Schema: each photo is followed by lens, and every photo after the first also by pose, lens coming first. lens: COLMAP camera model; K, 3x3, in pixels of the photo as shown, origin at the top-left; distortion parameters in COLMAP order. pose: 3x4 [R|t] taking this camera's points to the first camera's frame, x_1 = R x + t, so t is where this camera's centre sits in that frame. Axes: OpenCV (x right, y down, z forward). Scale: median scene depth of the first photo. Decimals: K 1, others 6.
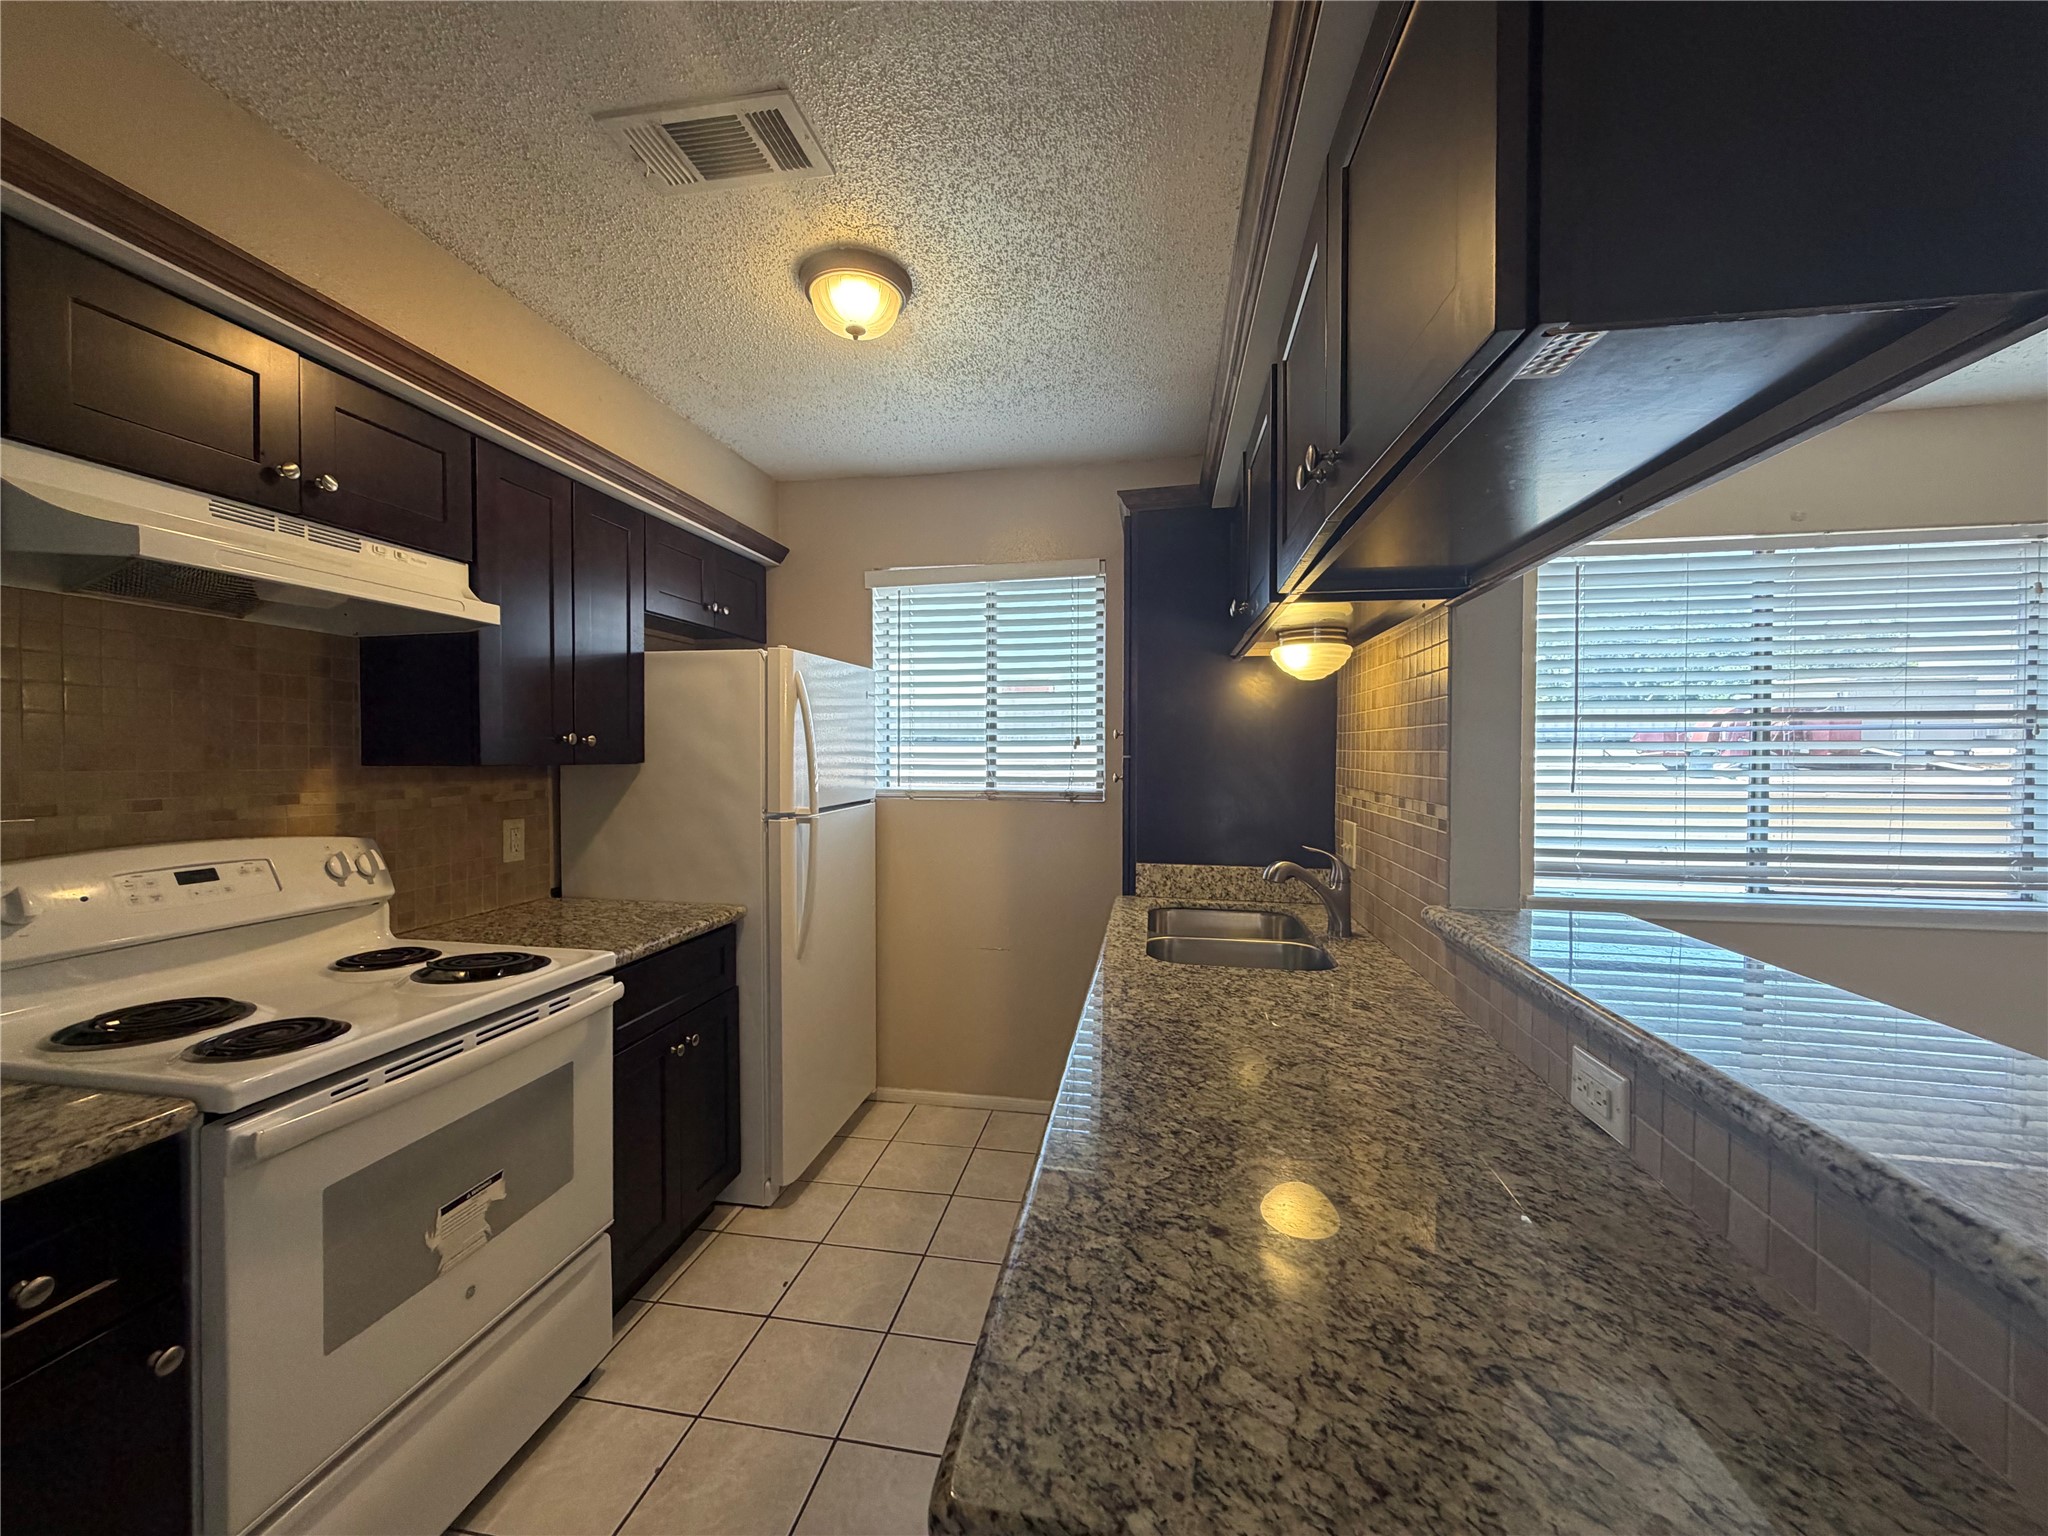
lens RADIAL K [[809.4, 0, 1022.3], [0, 809.4, 757.1], [0, 0, 1]] dist [0.001302, 0.000105]
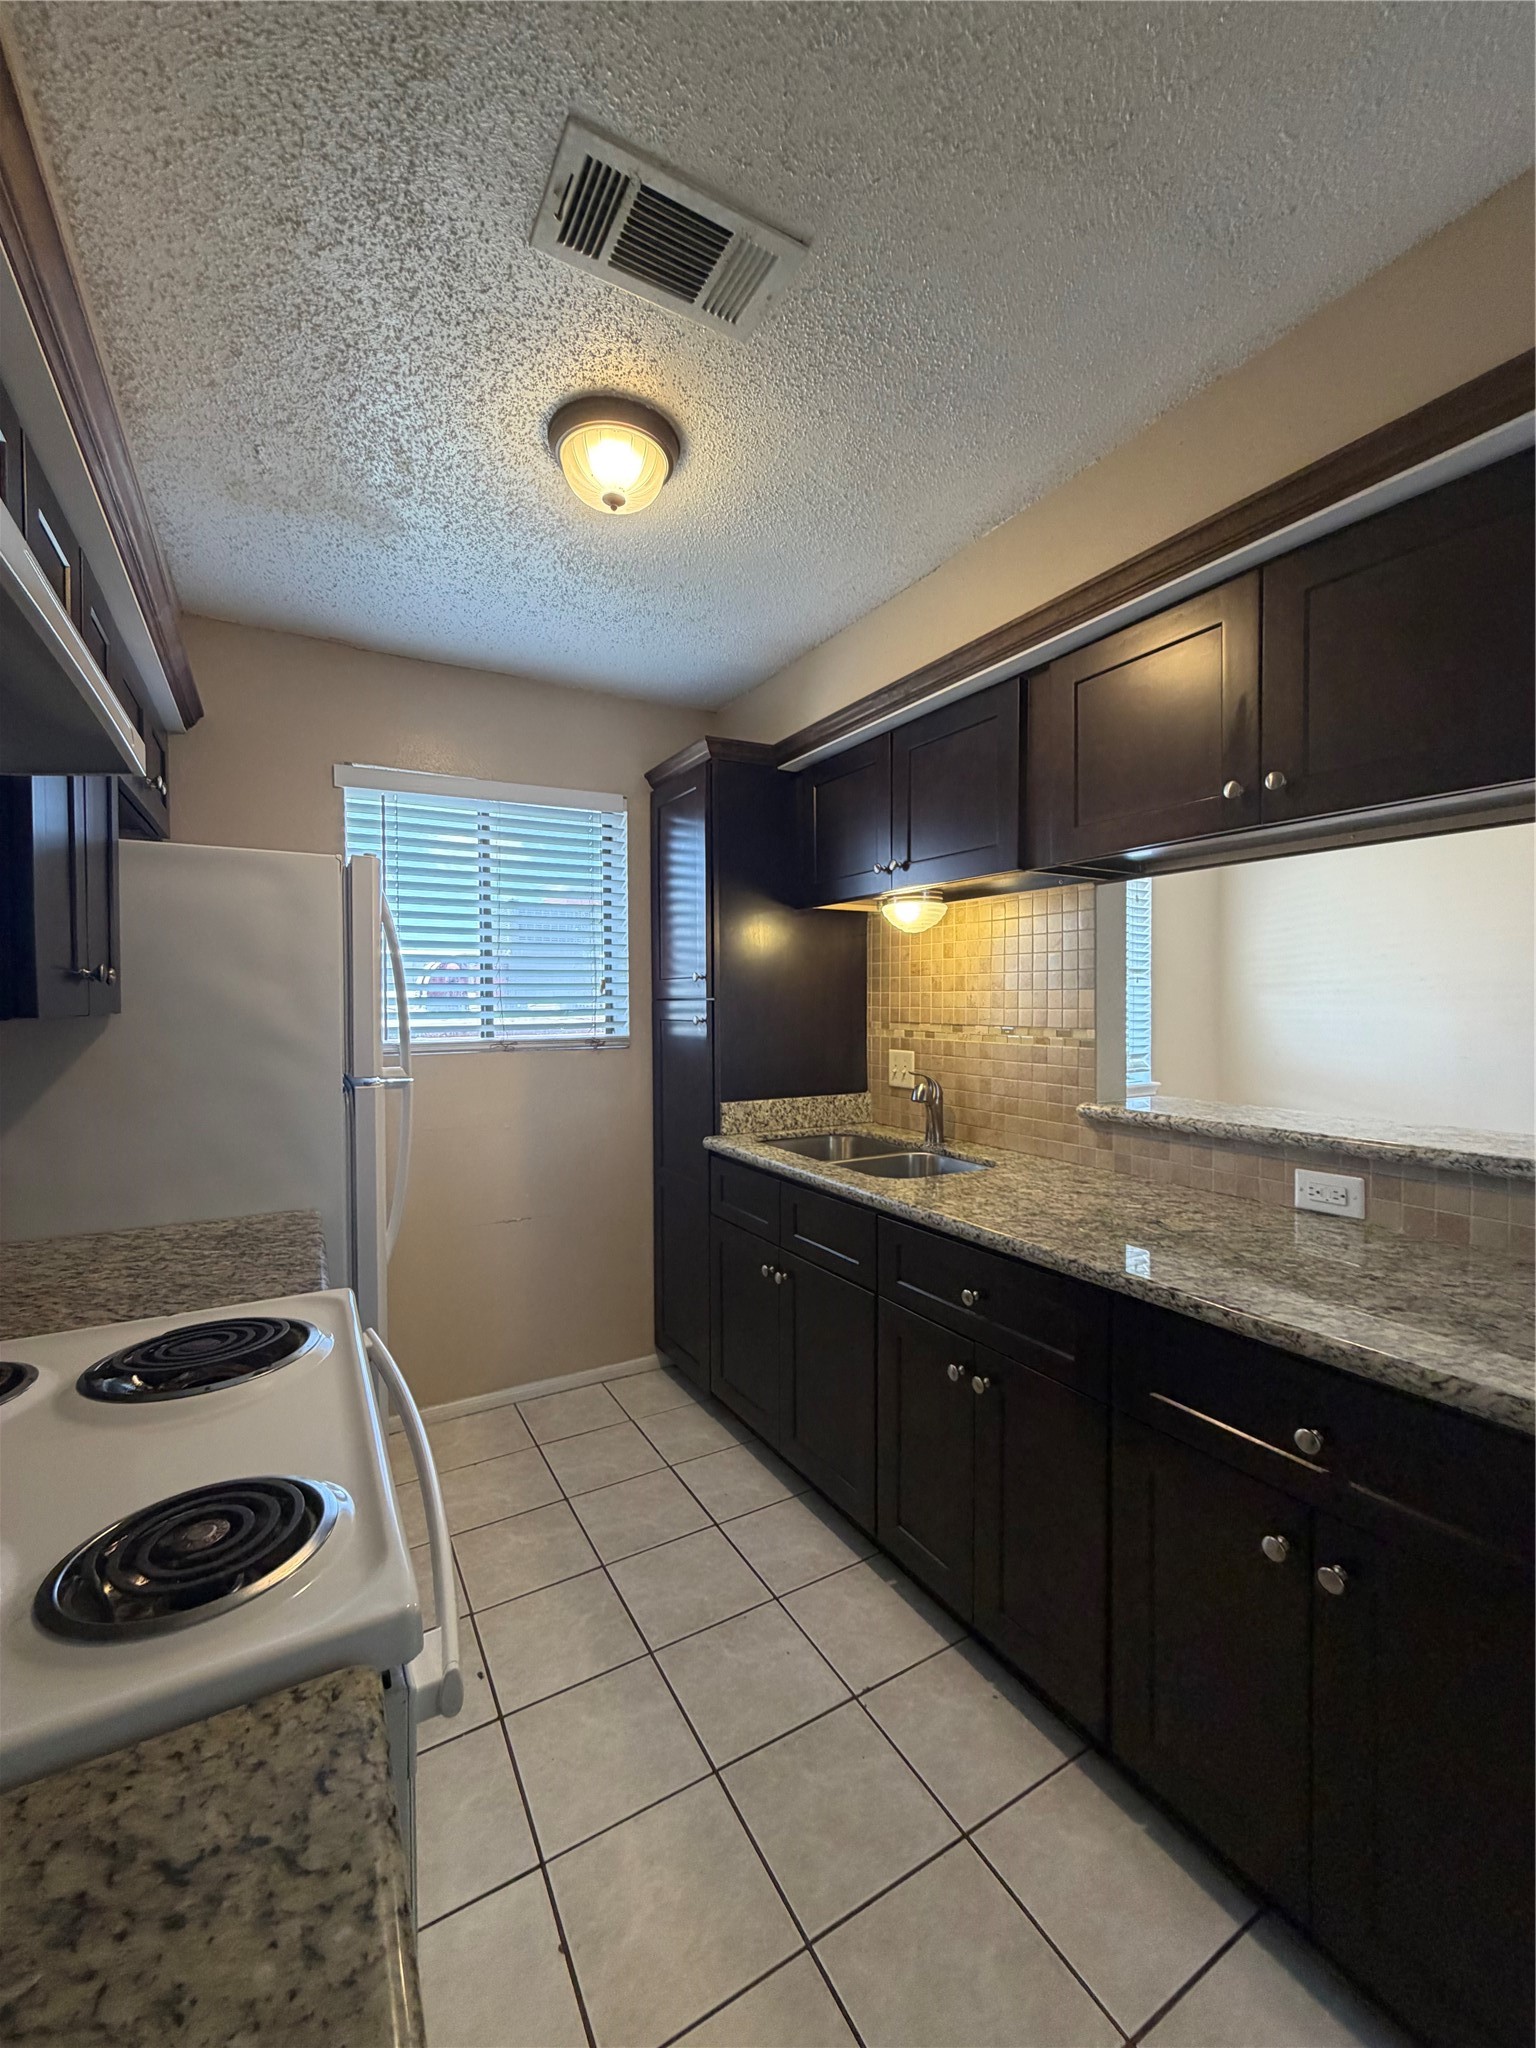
lens RADIAL K [[809.4, 0, 767.0], [0, 809.4, 1005.3], [0, 0, 1]] dist [0.001302, 0.000105]
pose [[0.764032, -0.013272, 0.645042, -0.664774], [0.013002, 0.999902, 0.005174, 0.004086], [-0.645048, 0.004433, 0.764129, 0.255825]]
